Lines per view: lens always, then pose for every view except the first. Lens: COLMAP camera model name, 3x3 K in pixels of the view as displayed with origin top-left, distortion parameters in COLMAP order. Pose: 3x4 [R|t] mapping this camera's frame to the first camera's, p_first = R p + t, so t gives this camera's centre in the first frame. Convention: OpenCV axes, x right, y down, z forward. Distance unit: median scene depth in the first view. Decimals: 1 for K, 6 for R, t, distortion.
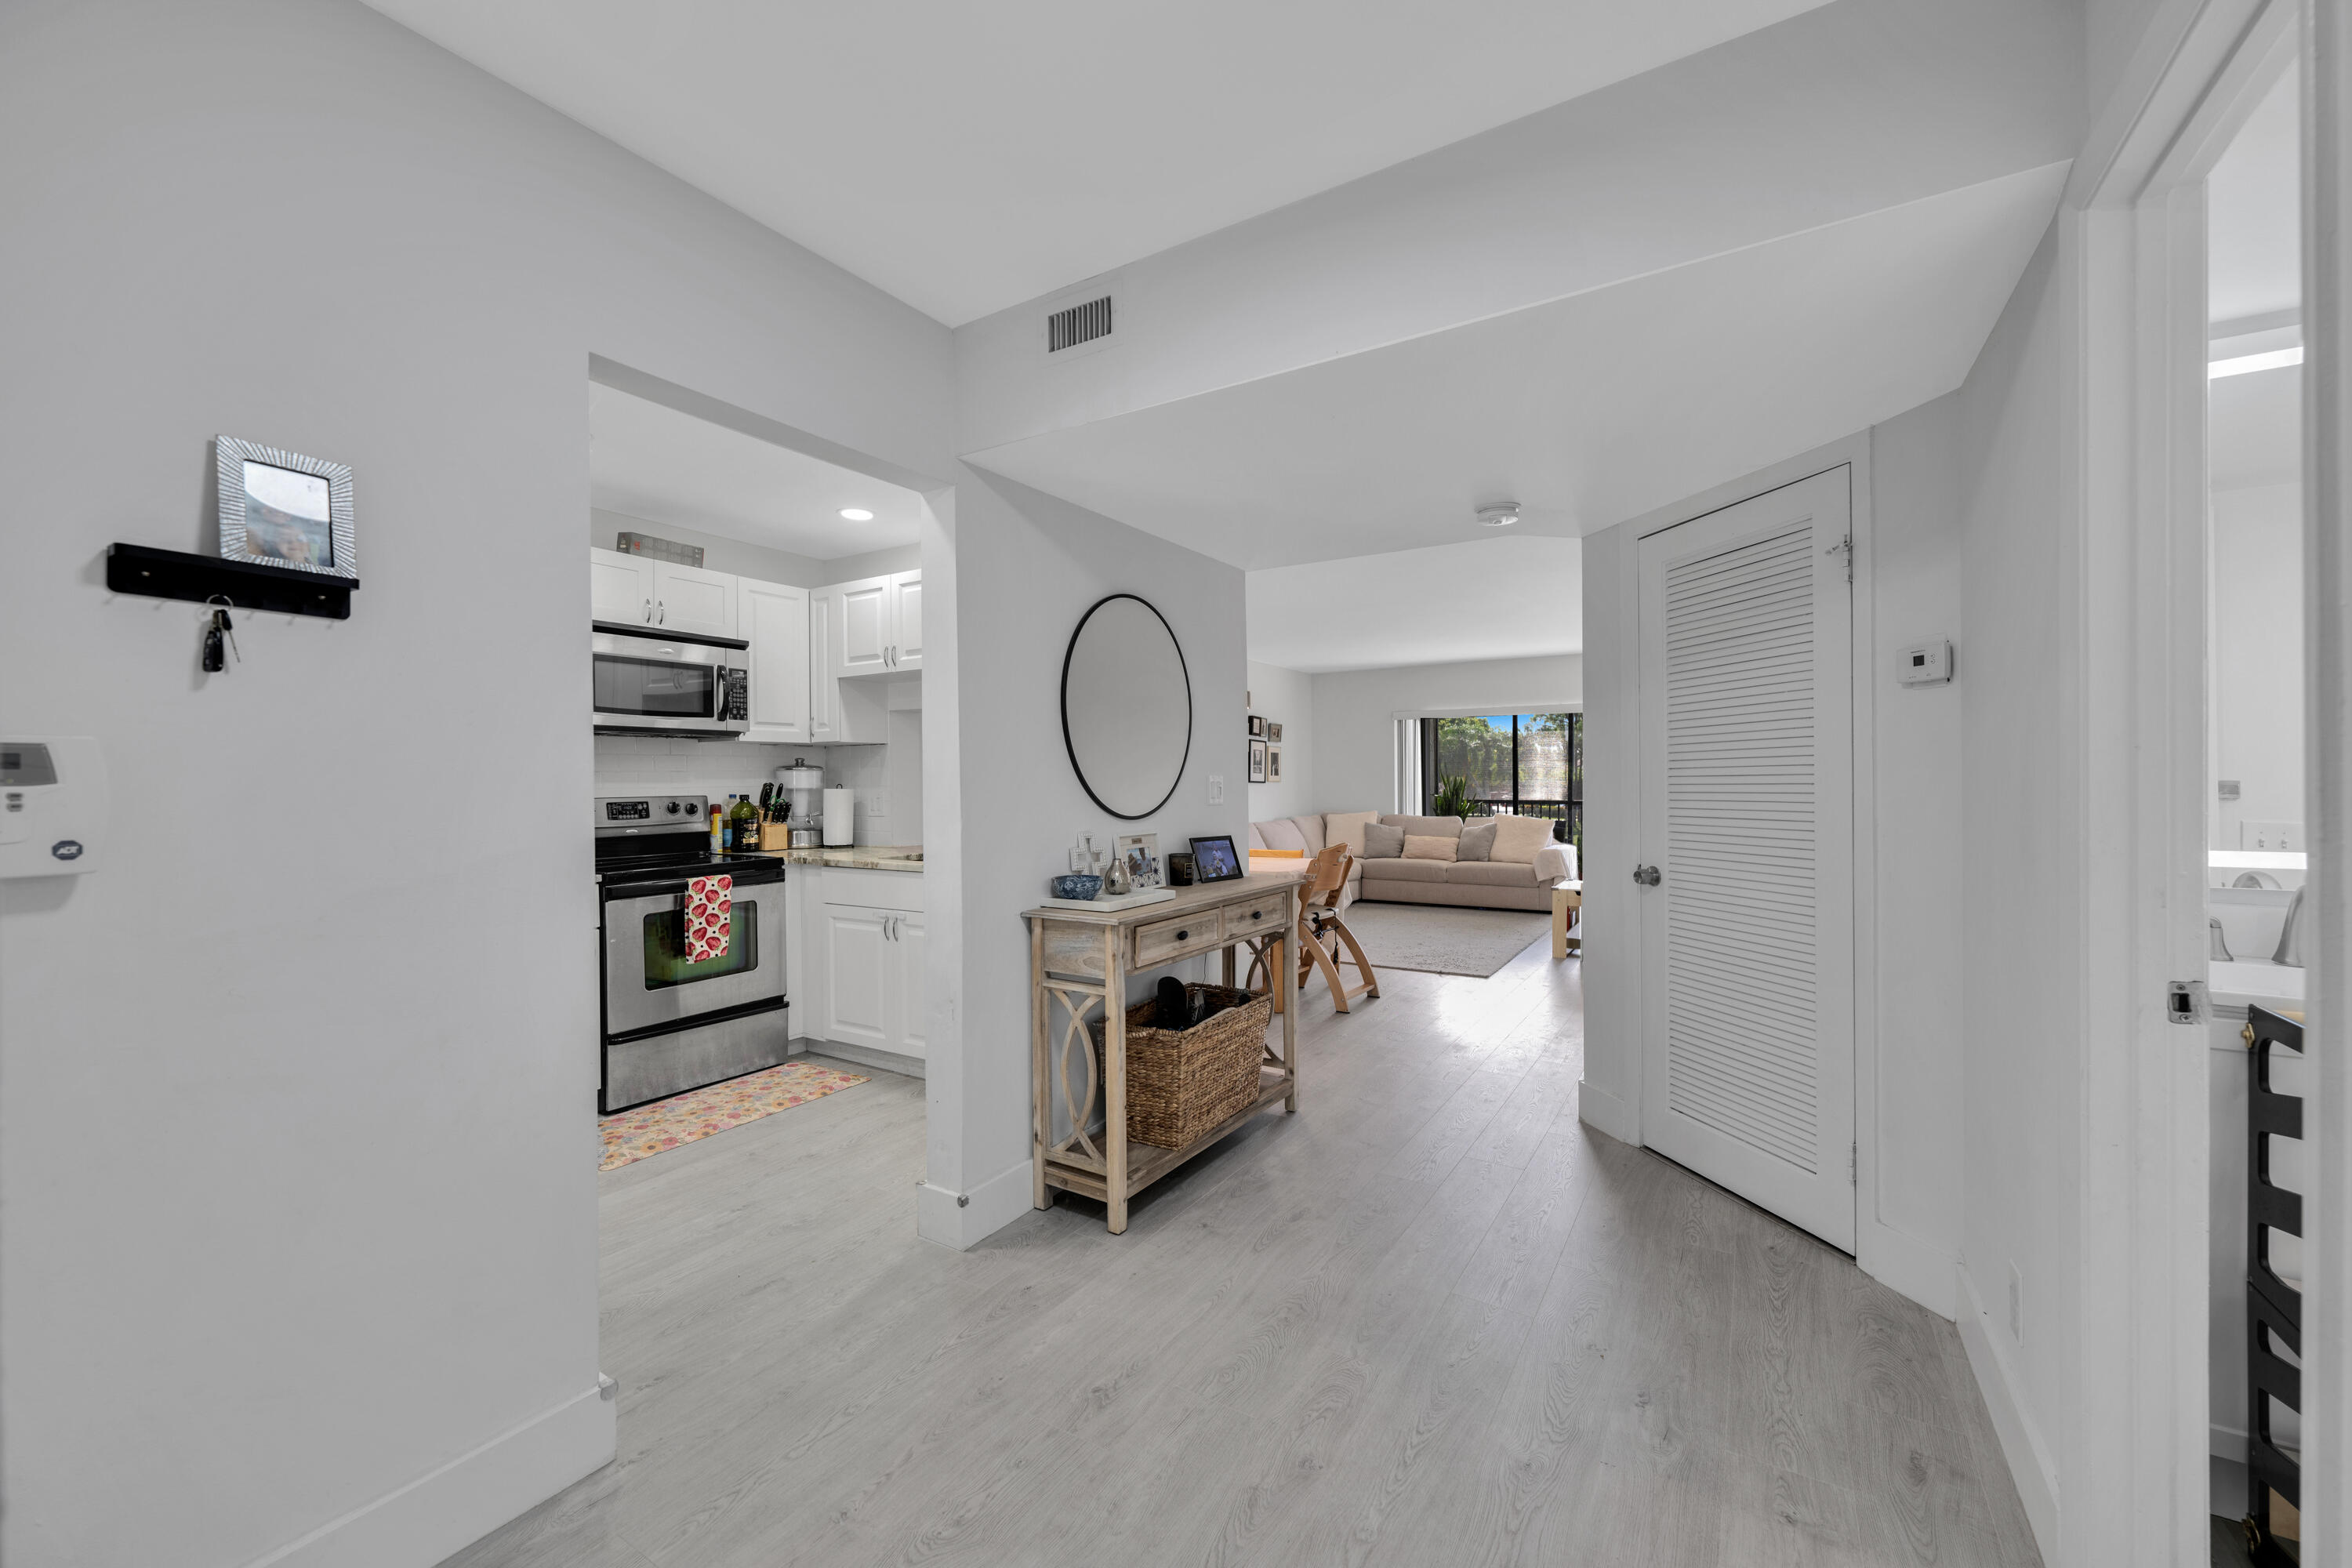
lens RADIAL K [[931.6, 0, 1173.1], [0, 931.6, 788.6], [0, 0, 1]] dist [0.000055, 0.000675]
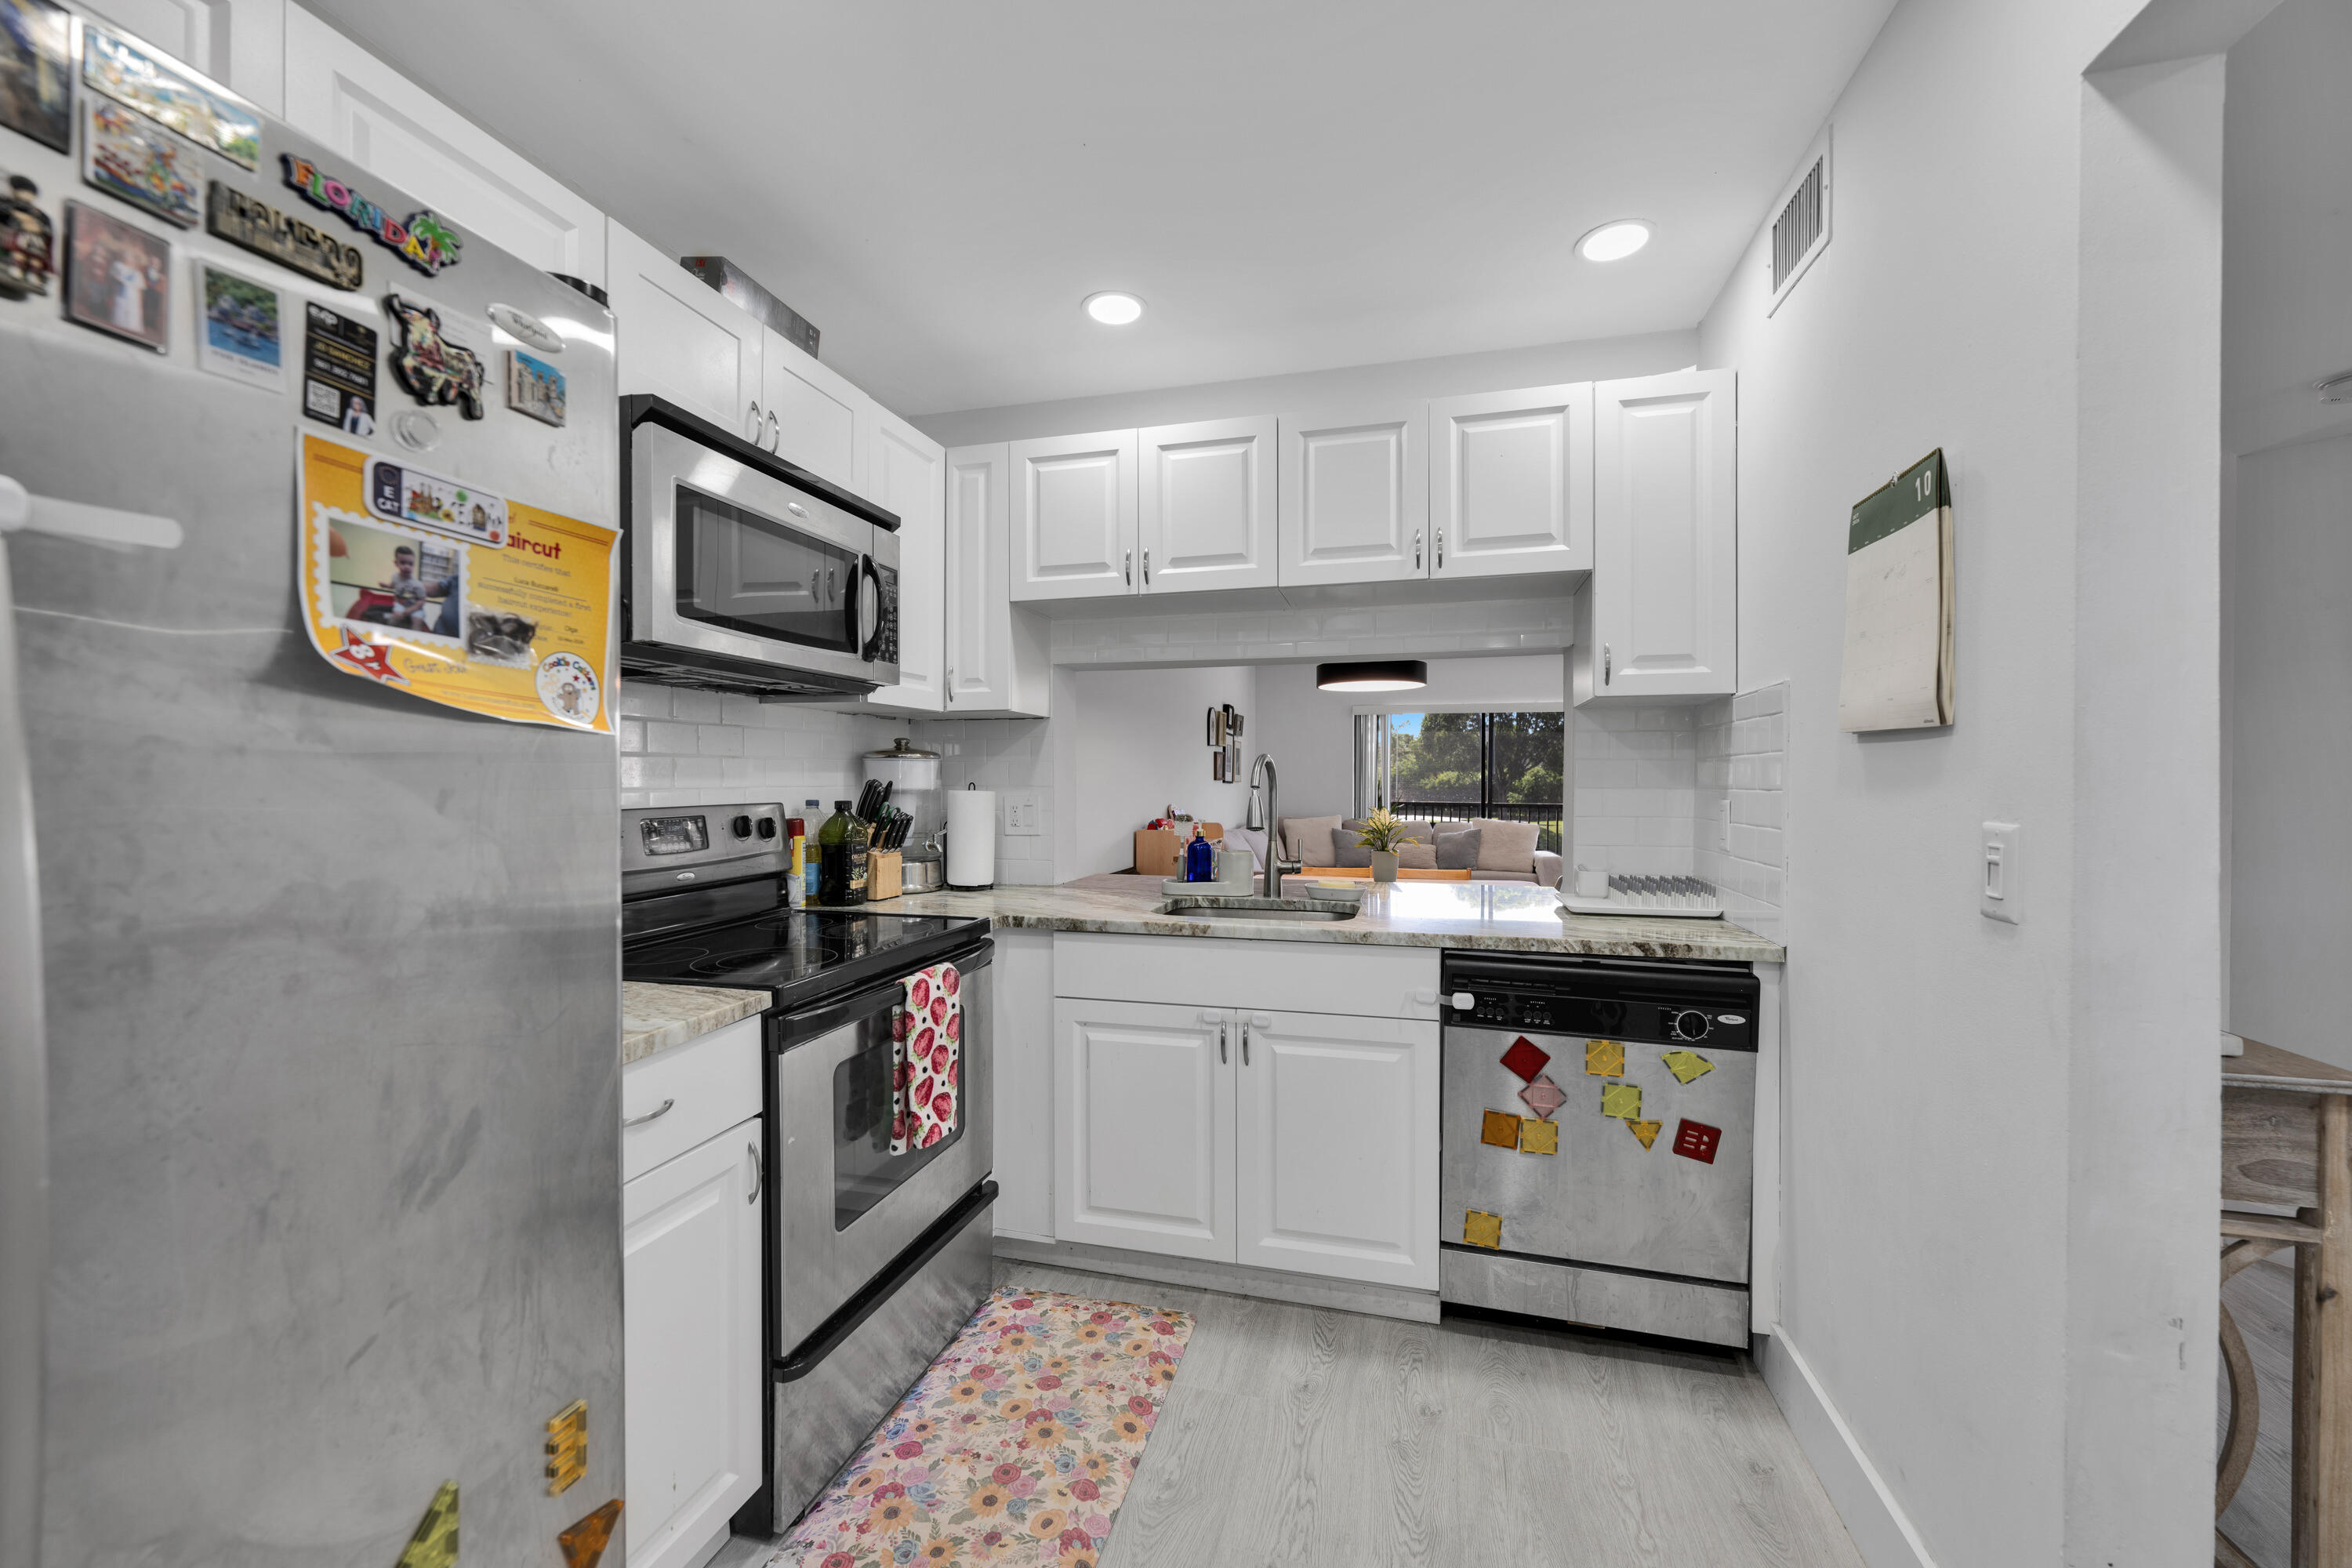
lens RADIAL K [[931.6, 0, 1170.5], [0, 931.6, 786.2], [0, 0, 1]] dist [0.000055, 0.000675]
pose [[0.956293, 0.005976, 0.292349, -0.480401], [-0.005520, 0.999982, -0.002387, -0.001968], [-0.292358, 0.000669, 0.956309, 0.454017]]
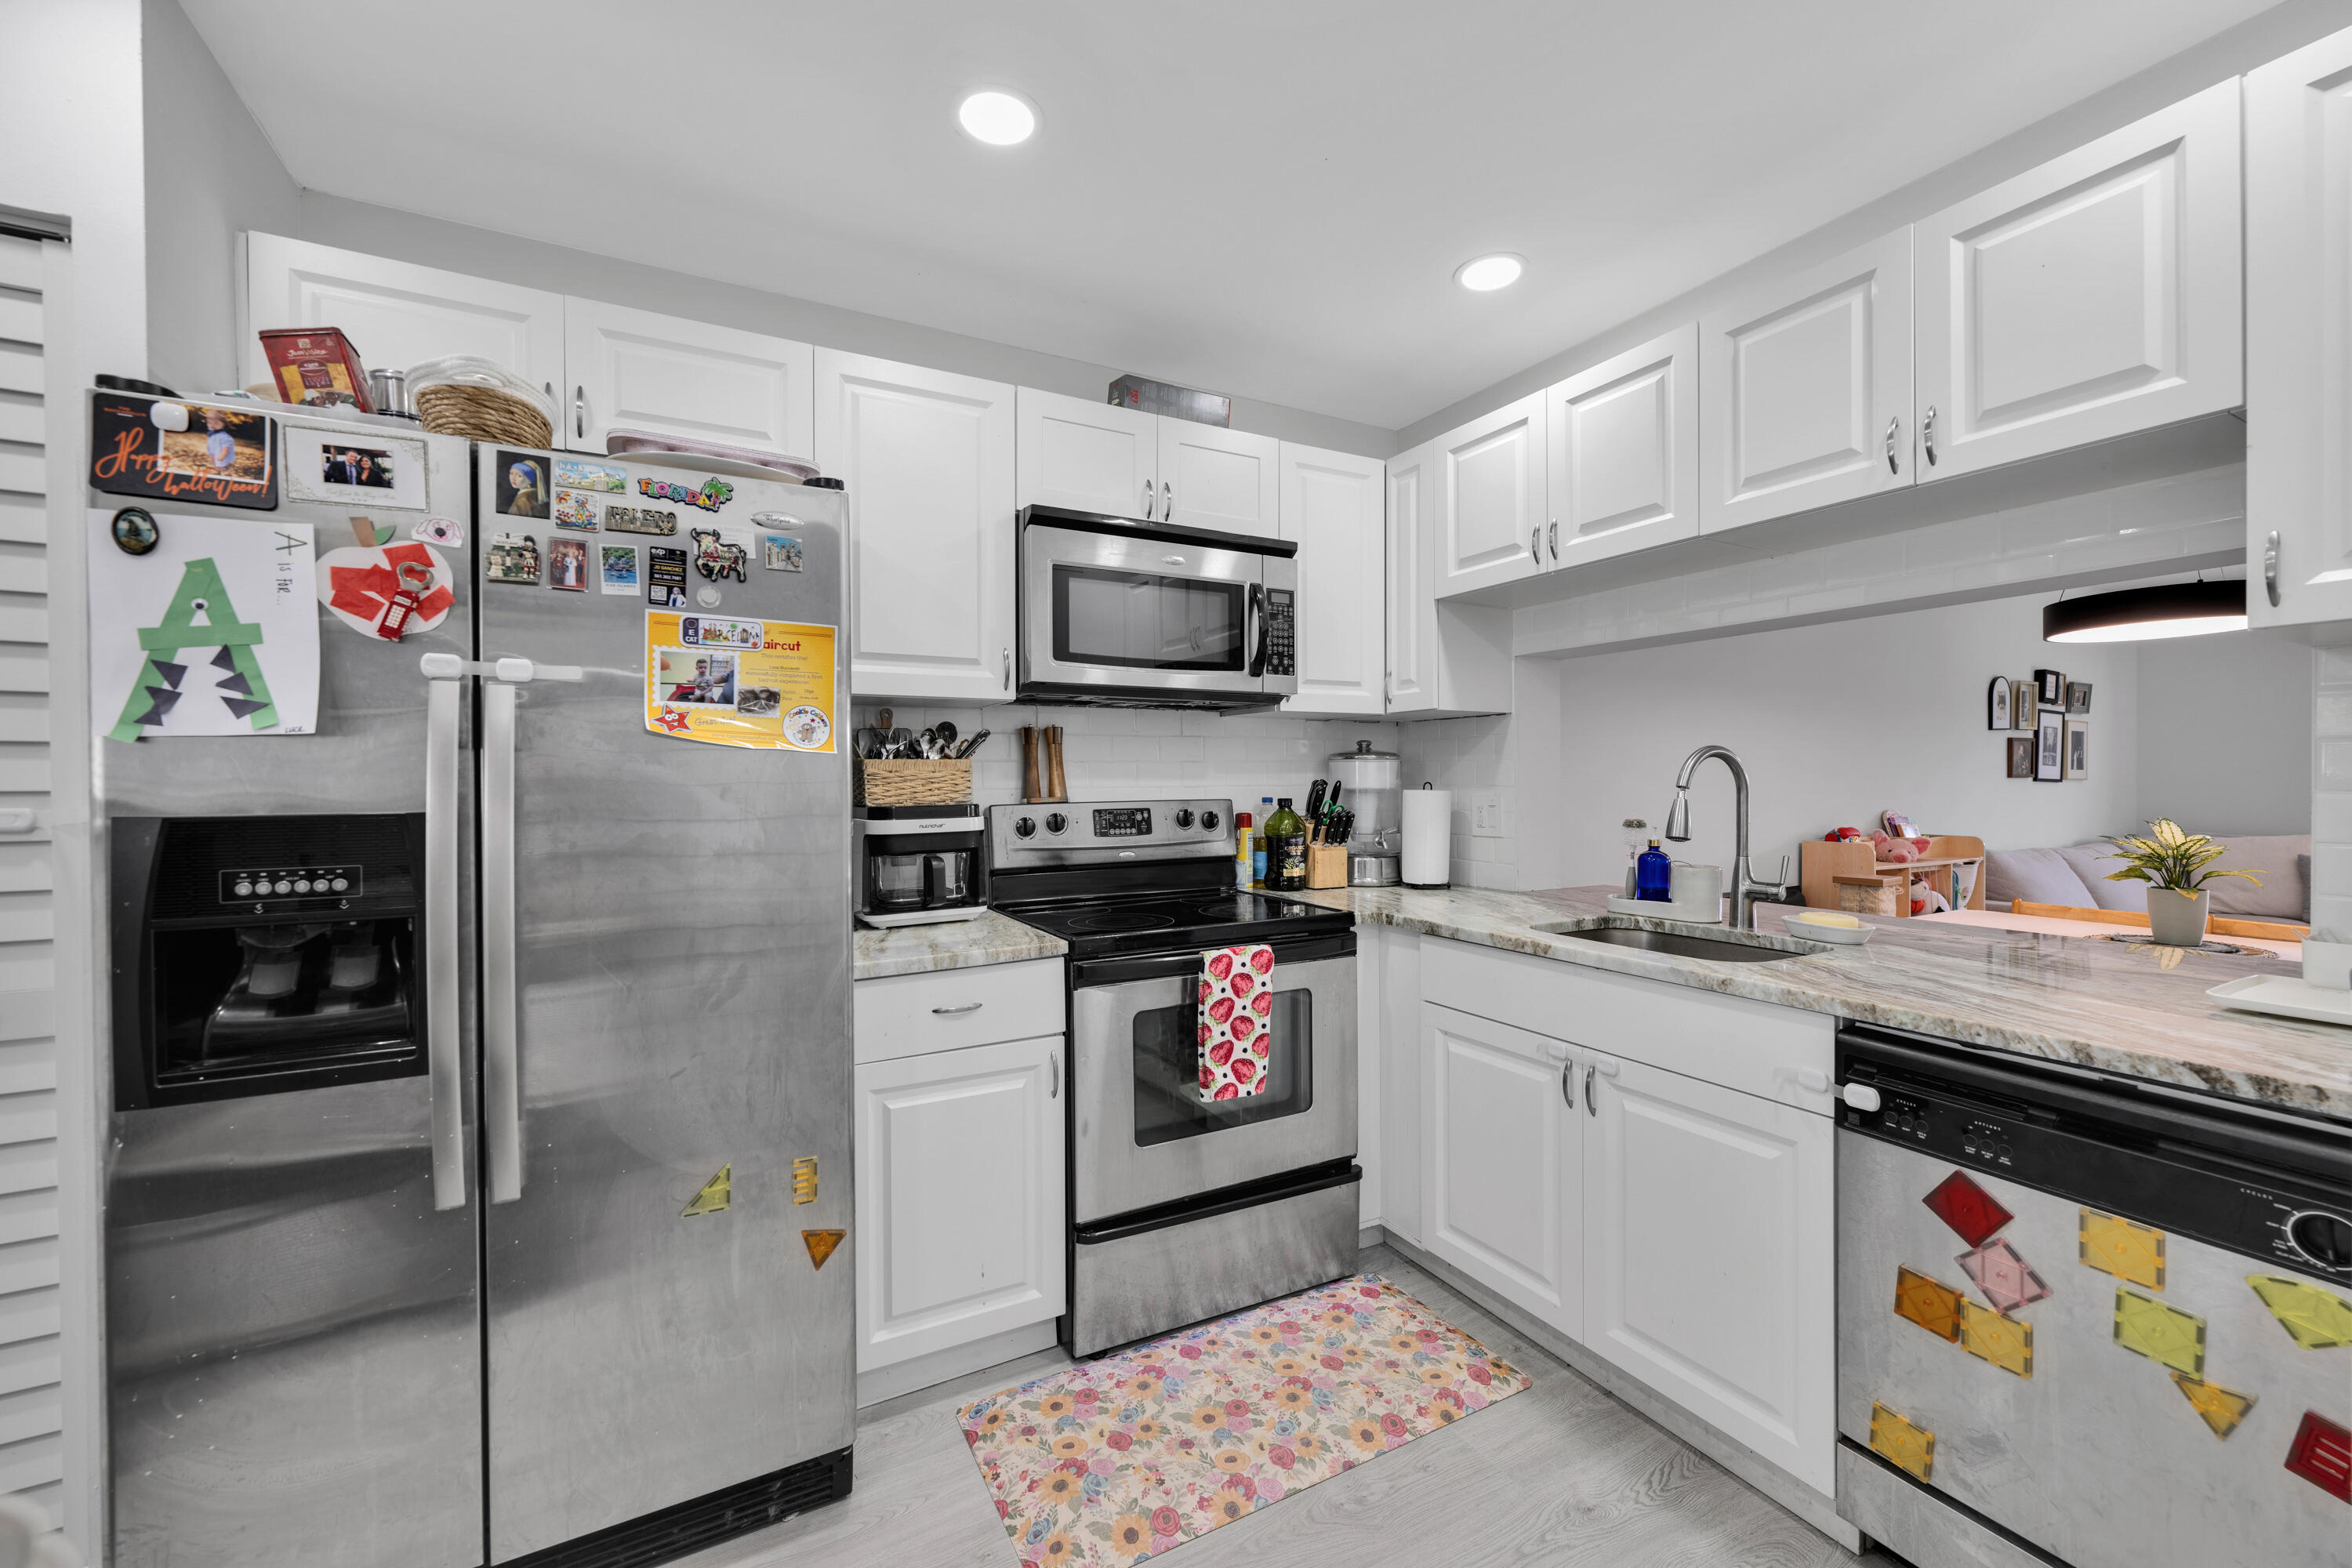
lens RADIAL K [[931.6, 0, 1172.6], [0, 931.6, 786.5], [0, 0, 1]] dist [0.000055, 0.000675]
pose [[0.868938, 0.007933, -0.494857, -0.236878], [-0.006828, 0.999969, 0.004042, -0.003854], [0.494874, -0.000133, 0.868965, 0.458173]]
